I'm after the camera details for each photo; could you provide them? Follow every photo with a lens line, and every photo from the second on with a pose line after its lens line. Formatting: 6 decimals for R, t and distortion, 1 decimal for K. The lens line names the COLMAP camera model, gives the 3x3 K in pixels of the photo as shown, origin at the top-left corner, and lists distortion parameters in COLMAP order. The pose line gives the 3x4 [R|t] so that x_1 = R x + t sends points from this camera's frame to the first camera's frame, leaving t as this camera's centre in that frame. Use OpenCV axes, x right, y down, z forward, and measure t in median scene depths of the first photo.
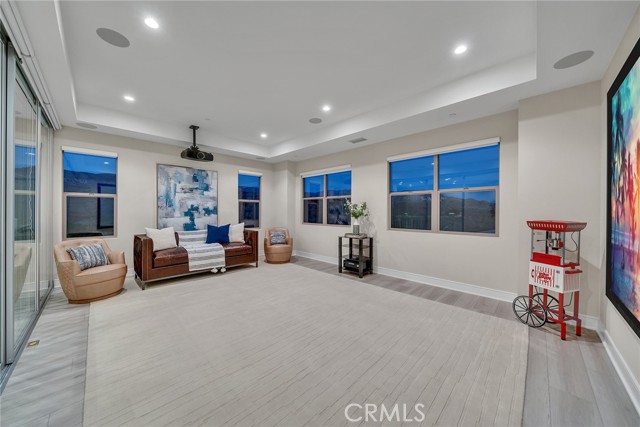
lens RADIAL K [[219.4, 0, 320.9], [0, 219.4, 211.5], [0, 0, 1]] dist [-0.000125, 0.000018]
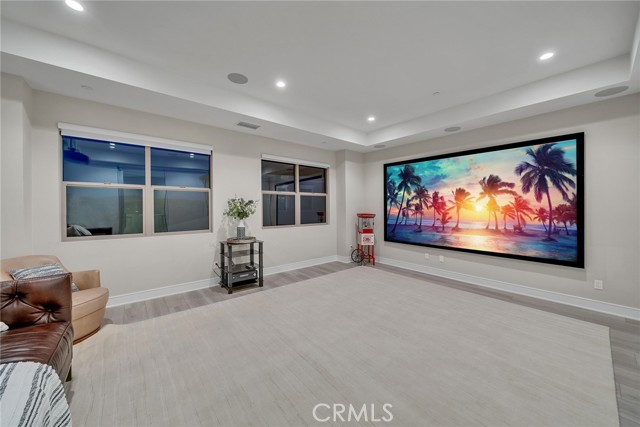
lens RADIAL K [[219.4, 0, 320.9], [0, 219.4, 211.5], [0, 0, 1]] dist [-0.000125, 0.000018]
pose [[0.138047, -0.016248, 0.990292, -0.724478], [0.010926, 0.999830, 0.014881, -0.008198], [-0.990365, 0.008765, 0.138201, 0.716796]]
